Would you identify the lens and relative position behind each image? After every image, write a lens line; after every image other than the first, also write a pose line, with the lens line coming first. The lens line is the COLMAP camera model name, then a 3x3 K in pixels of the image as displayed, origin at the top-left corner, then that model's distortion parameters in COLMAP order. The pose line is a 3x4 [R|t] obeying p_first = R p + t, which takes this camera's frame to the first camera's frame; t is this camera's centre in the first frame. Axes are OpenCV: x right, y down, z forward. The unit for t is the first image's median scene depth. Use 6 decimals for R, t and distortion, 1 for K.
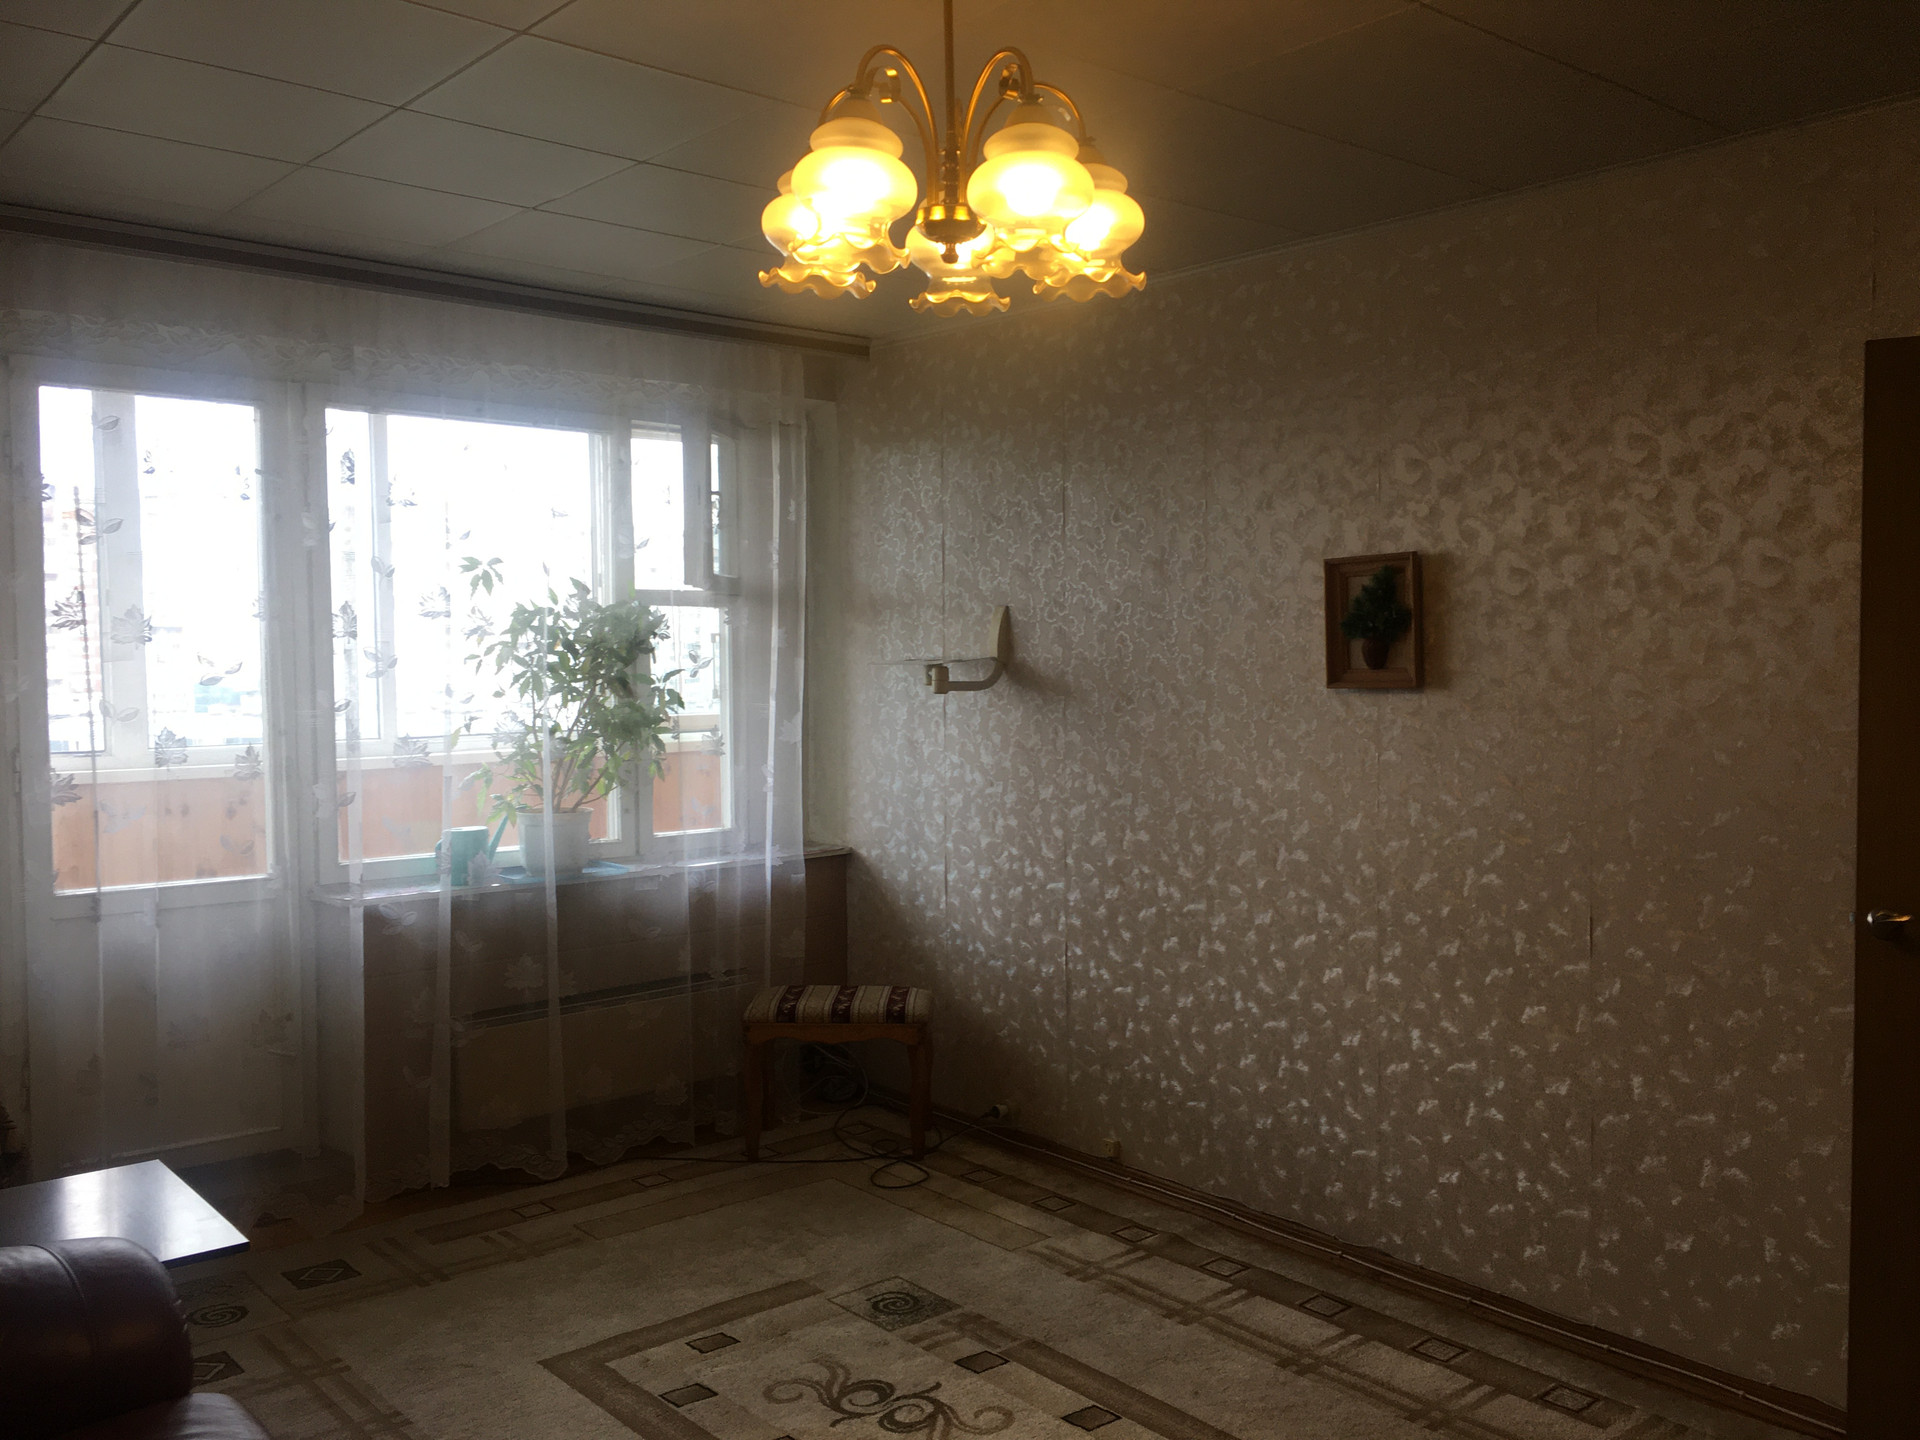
lens RADIAL K [[1620.1, 0, 959.6], [0, 1620.1, 731.2], [0, 0, 1]] dist [0.070106, -0.078120]
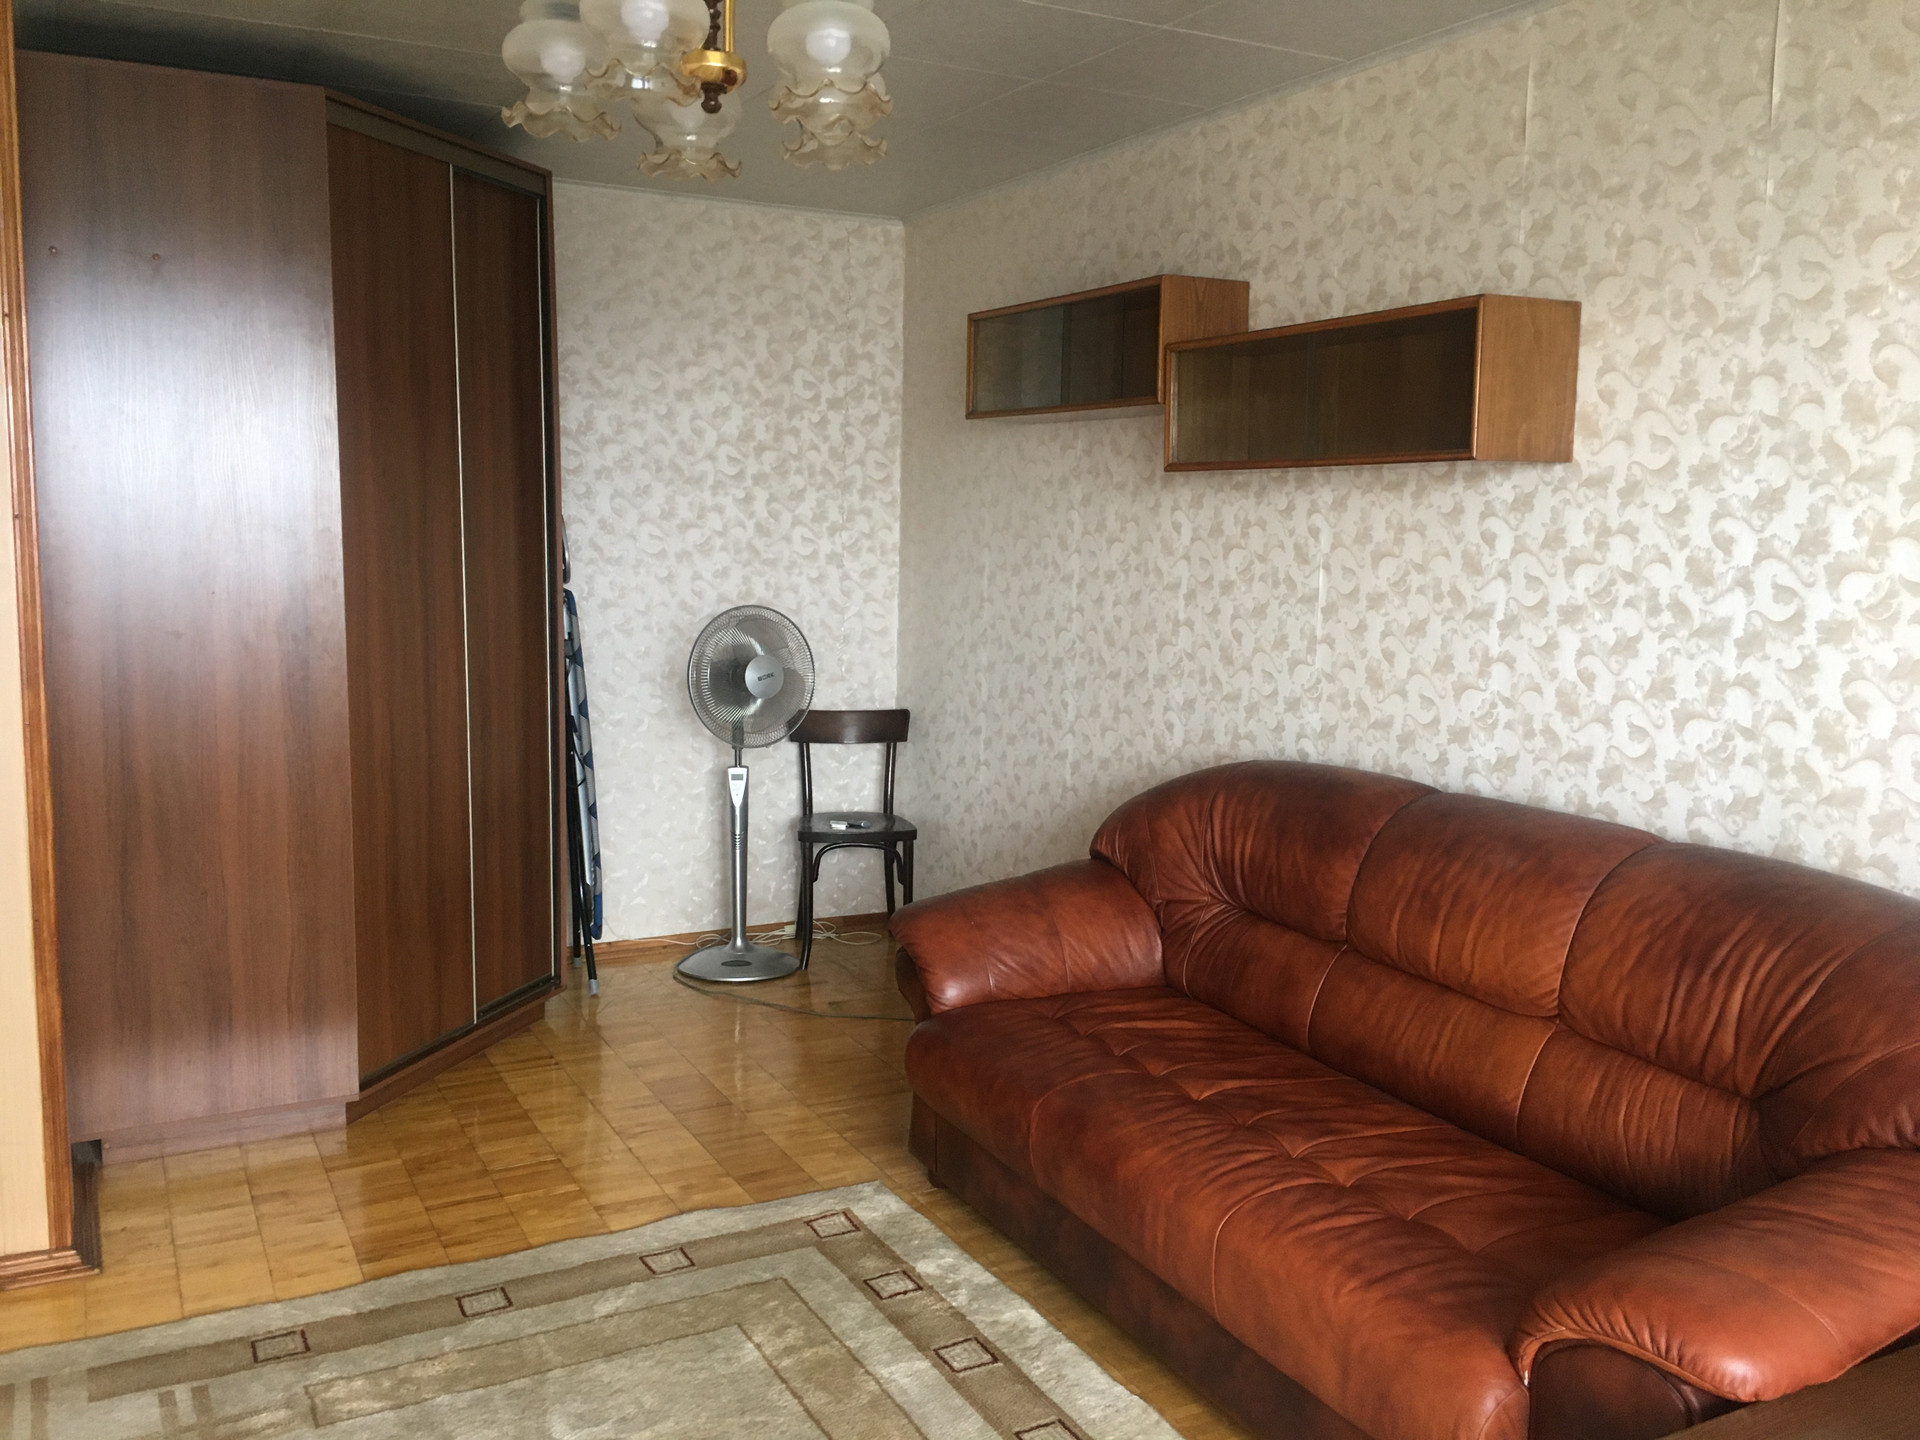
lens RADIAL K [[1620.1, 0, 959.6], [0, 1620.1, 731.2], [0, 0, 1]] dist [0.070106, -0.078120]
pose [[0.215471, -0.089651, 0.972386, -0.952349], [0.047218, 0.995568, 0.081325, 0.035479], [-0.975368, 0.028391, 0.218749, 0.405226]]
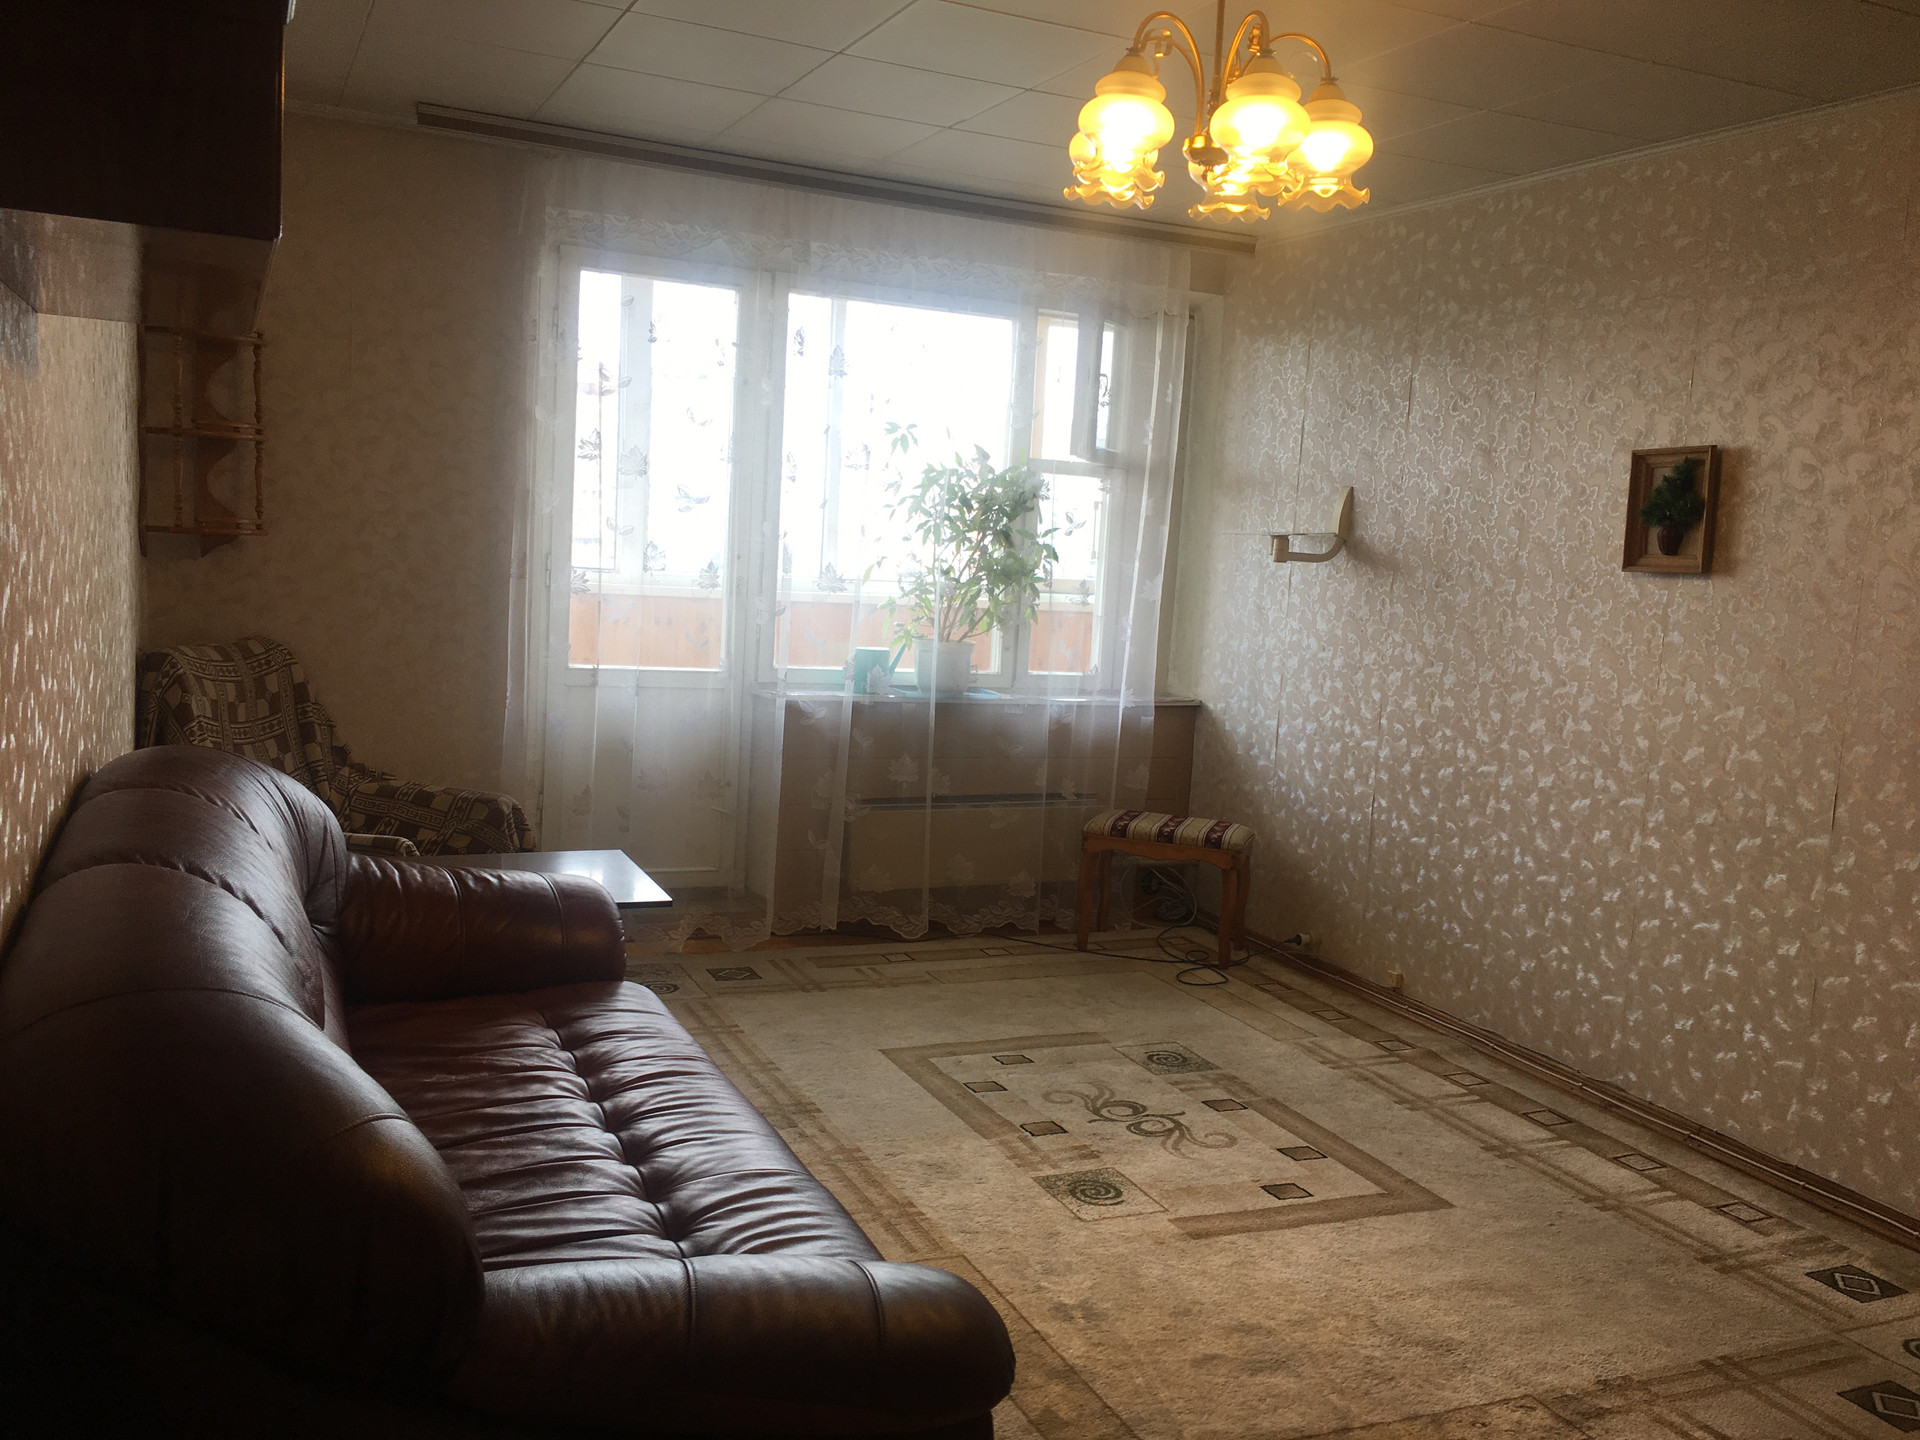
lens RADIAL K [[1620.1, 0, 959.6], [0, 1620.1, 731.2], [0, 0, 1]] dist [0.070106, -0.078120]
pose [[0.957860, 0.094579, -0.271219, 0.103207], [-0.078136, 0.994424, 0.070823, 0.034334], [0.276405, -0.046646, 0.959909, -0.158851]]
